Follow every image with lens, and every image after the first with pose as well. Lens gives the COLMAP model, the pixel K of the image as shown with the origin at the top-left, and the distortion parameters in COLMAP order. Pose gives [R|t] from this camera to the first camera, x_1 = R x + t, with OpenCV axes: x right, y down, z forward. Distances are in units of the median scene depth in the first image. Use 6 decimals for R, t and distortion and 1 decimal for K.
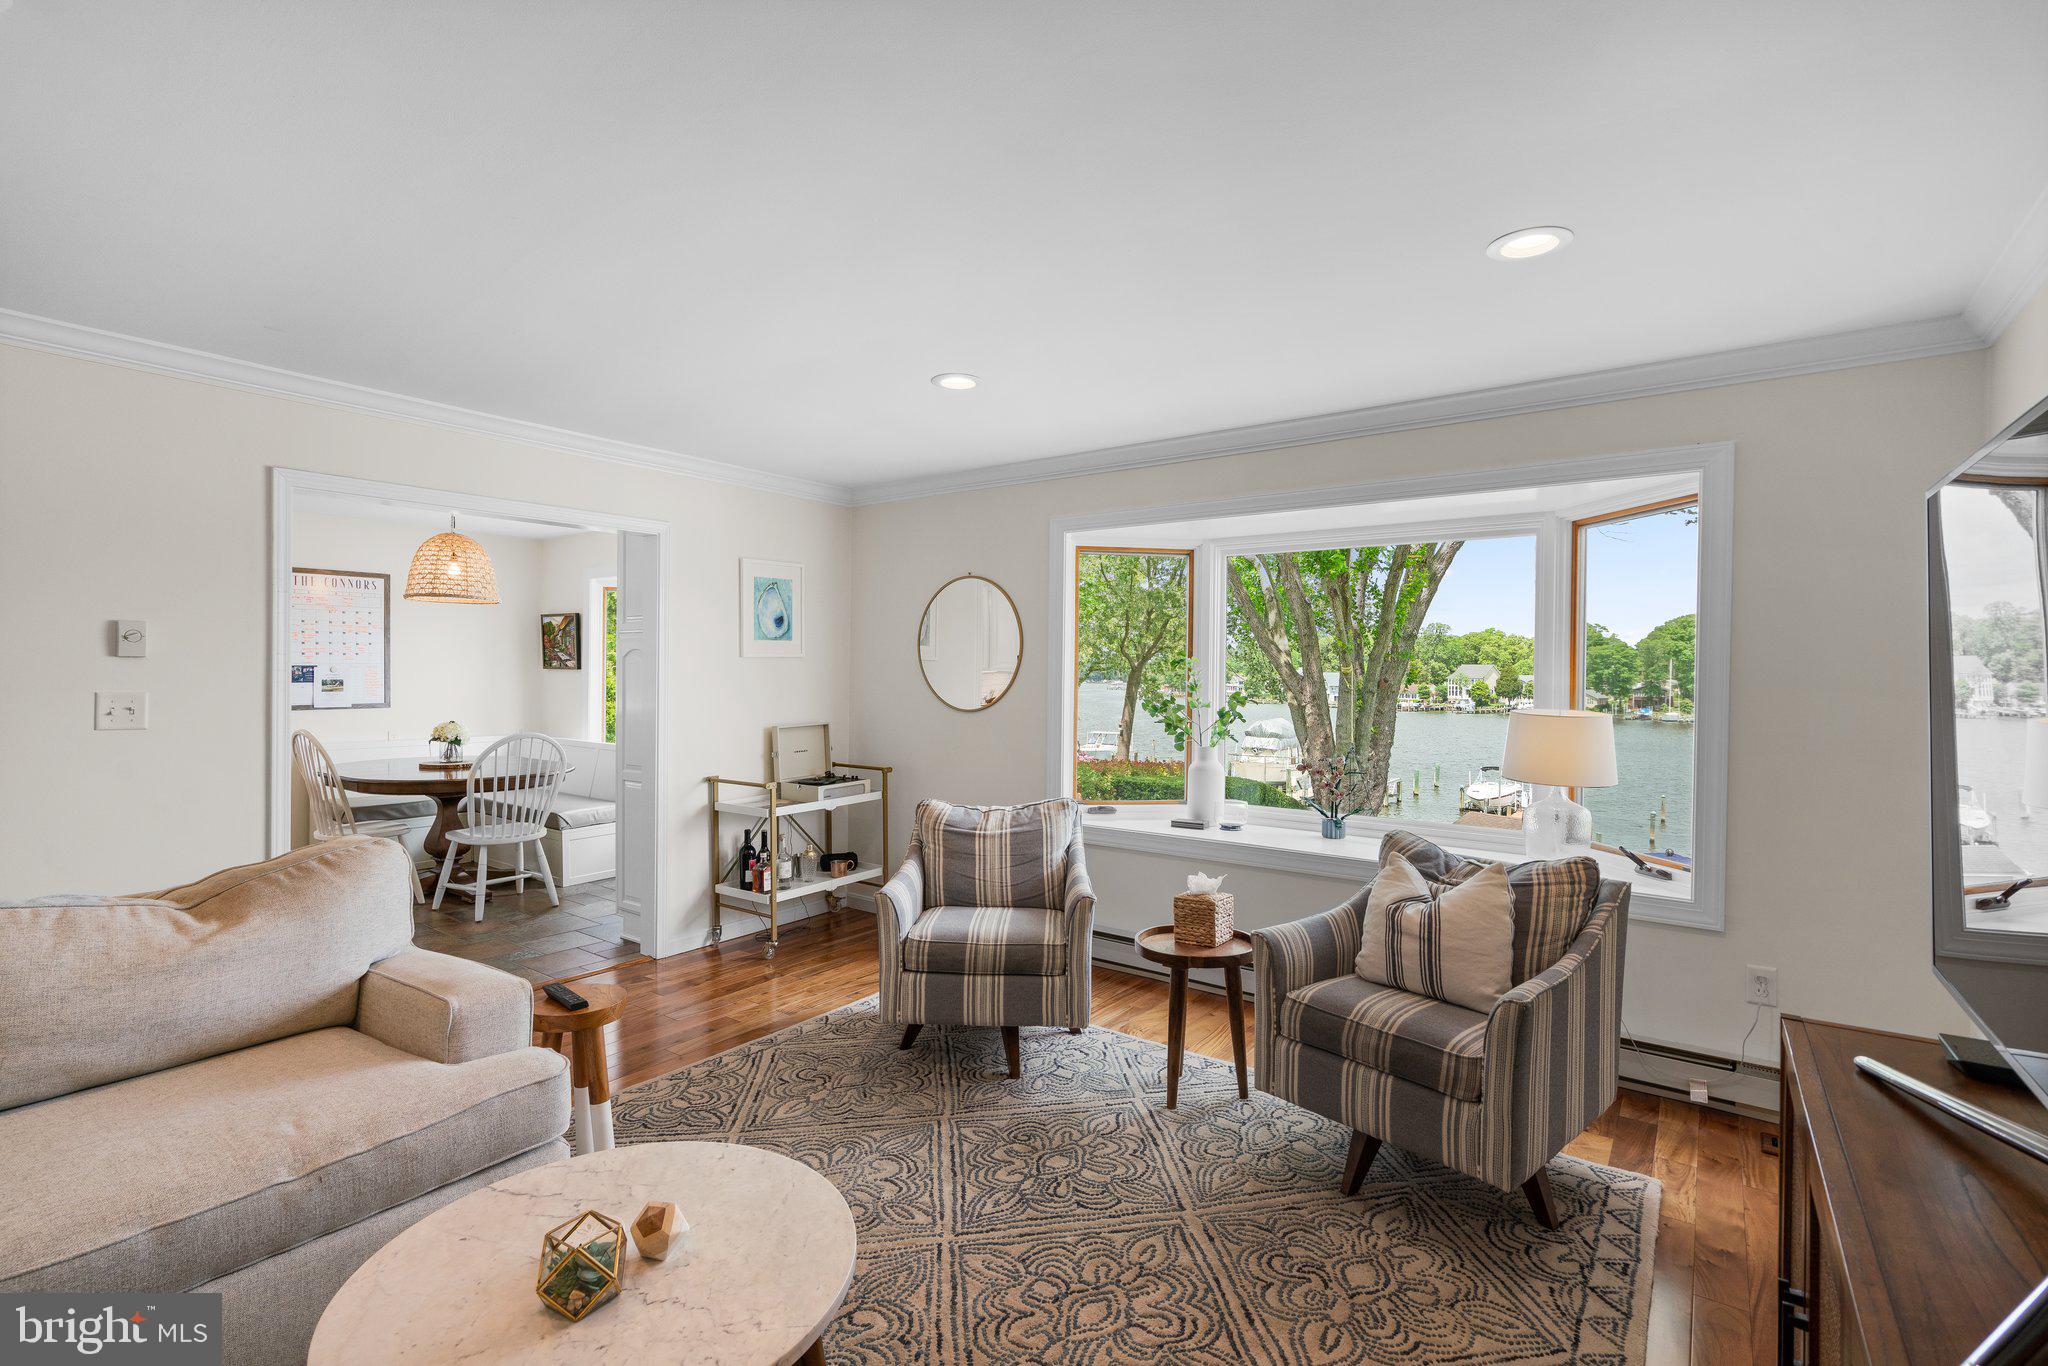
lens RADIAL K [[940.6, 0, 1011.8], [0, 940.6, 673.2], [0, 0, 1]] dist [-0.007841, 0.004998]
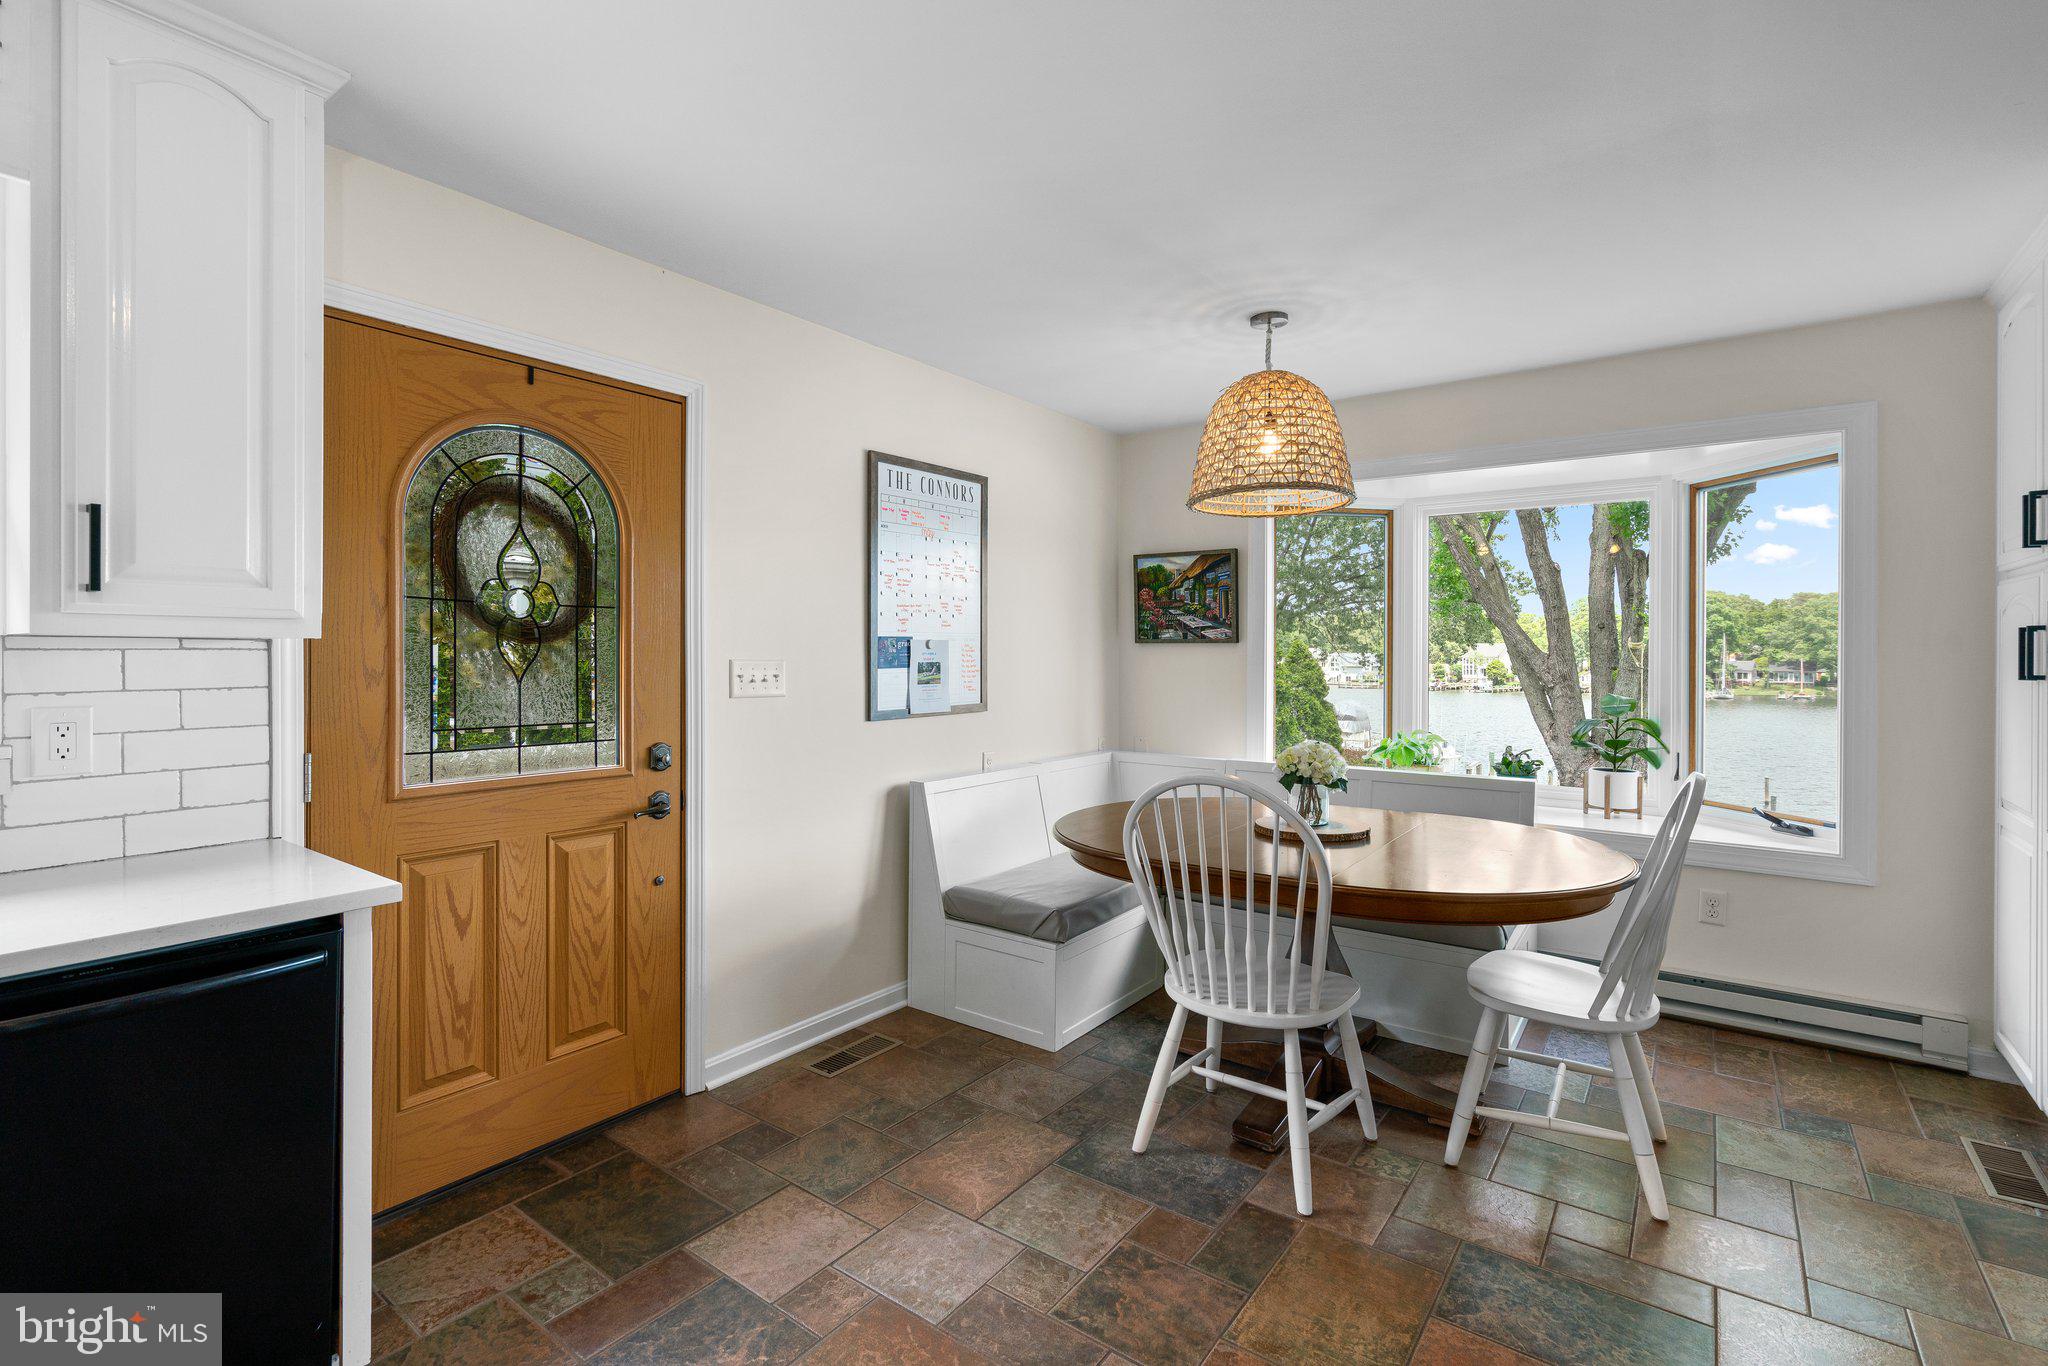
lens RADIAL K [[940.6, 0, 1017.9], [0, 940.6, 672.2], [0, 0, 1]] dist [-0.007841, 0.004998]
pose [[0.999817, -0.010216, 0.016174, -0.600673], [0.009949, 0.999814, 0.016541, 0.003448], [-0.016340, -0.016378, 0.999732, 0.393882]]
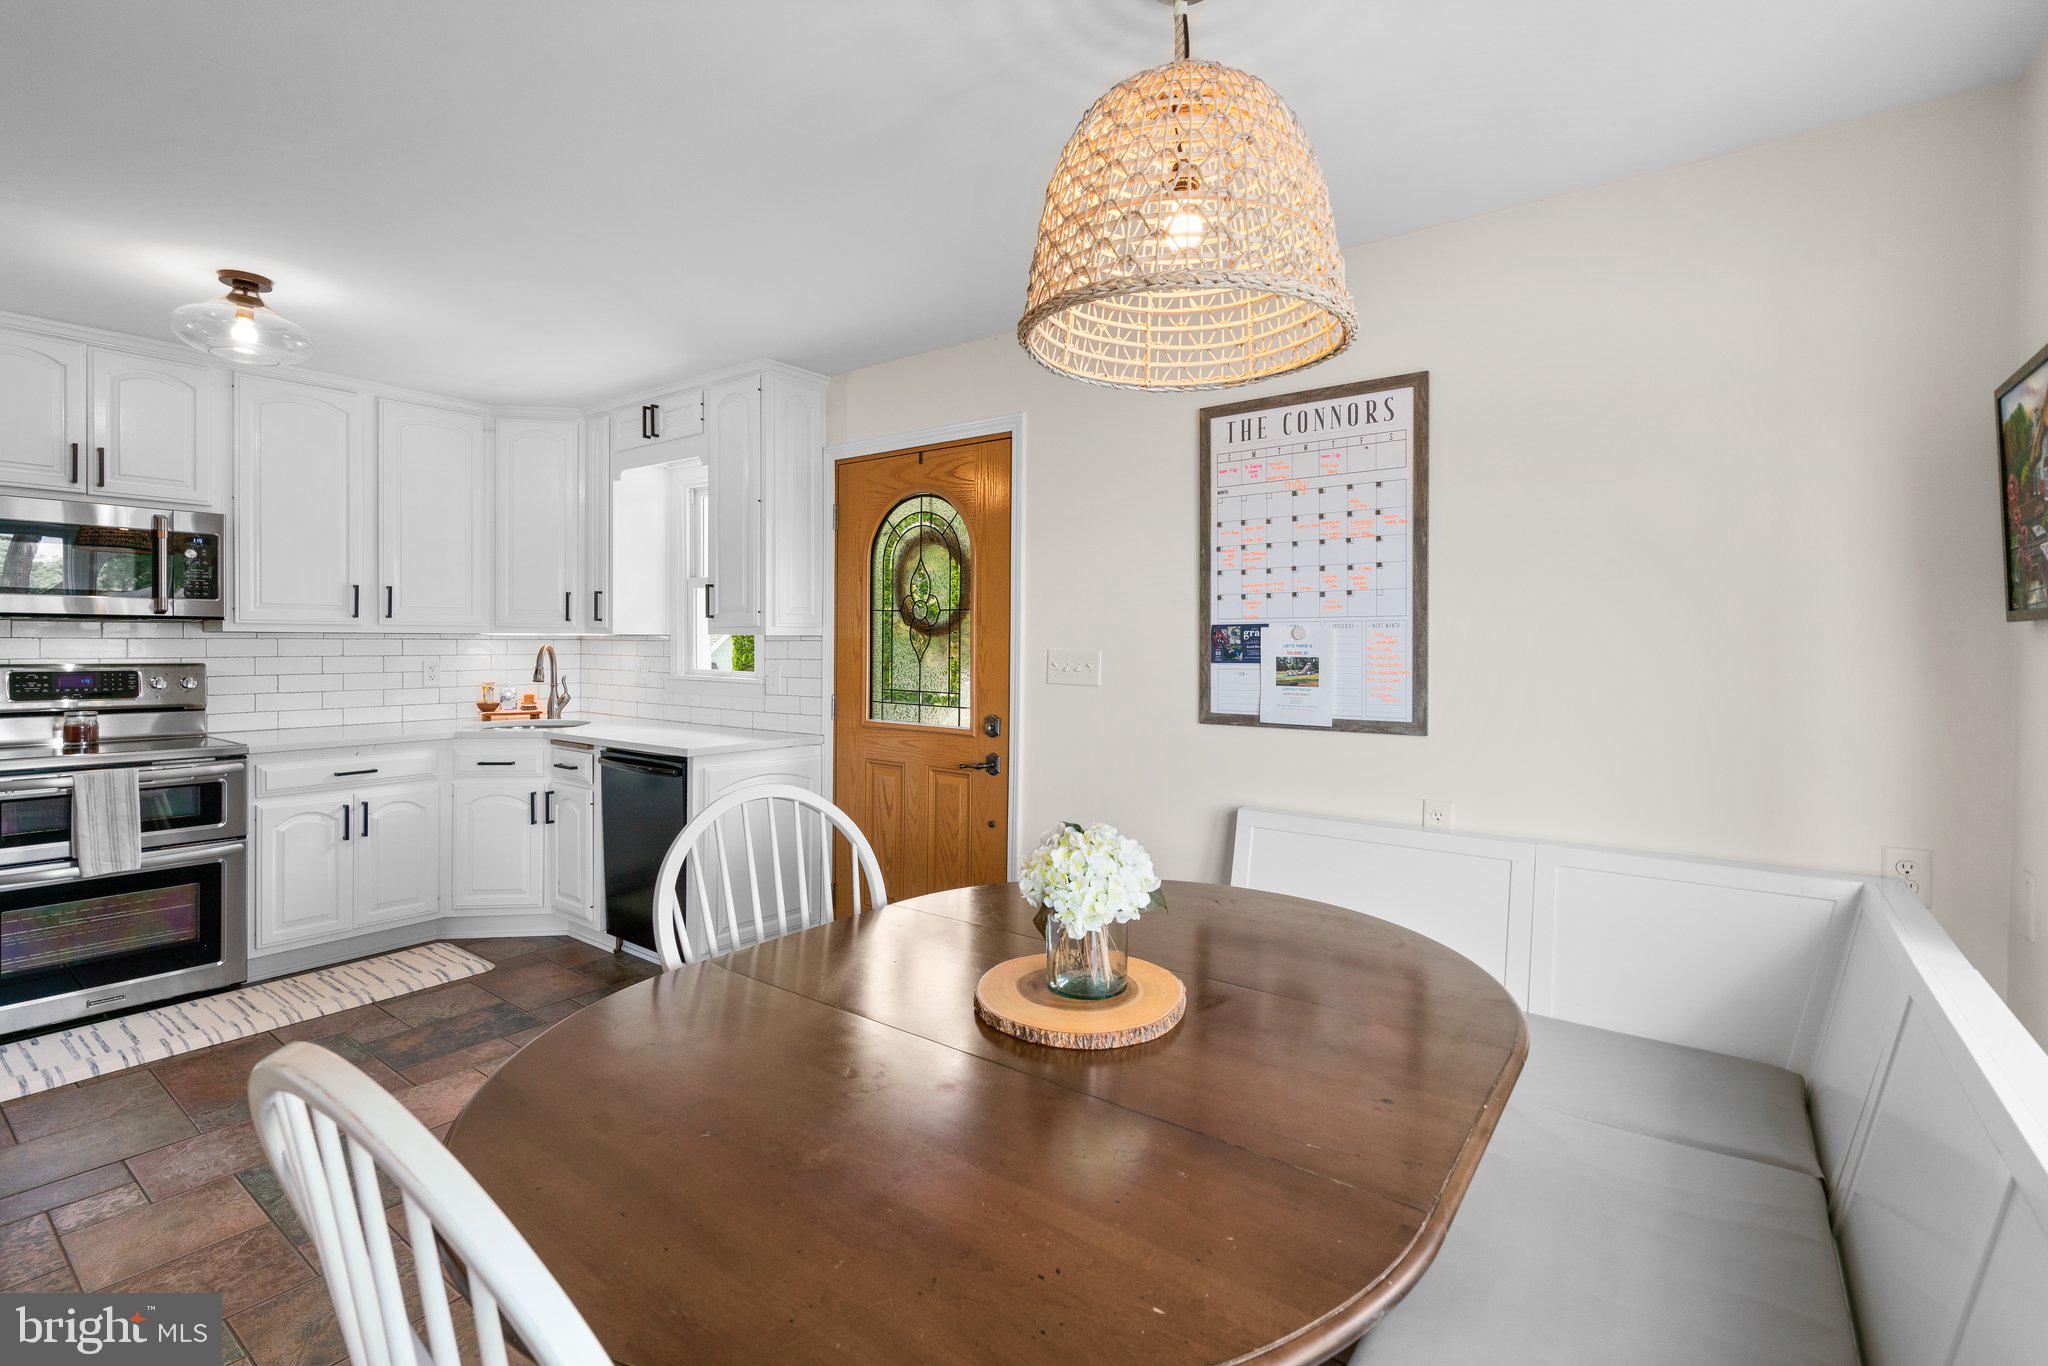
lens RADIAL K [[940.6, 0, 1021.4], [0, 940.6, 668.9], [0, 0, 1]] dist [-0.007841, 0.004998]
pose [[0.007816, 0.012802, -0.999887, -0.273574], [-0.012849, 0.999837, 0.012701, 0.007222], [0.999887, 0.012748, 0.007980, 0.771589]]
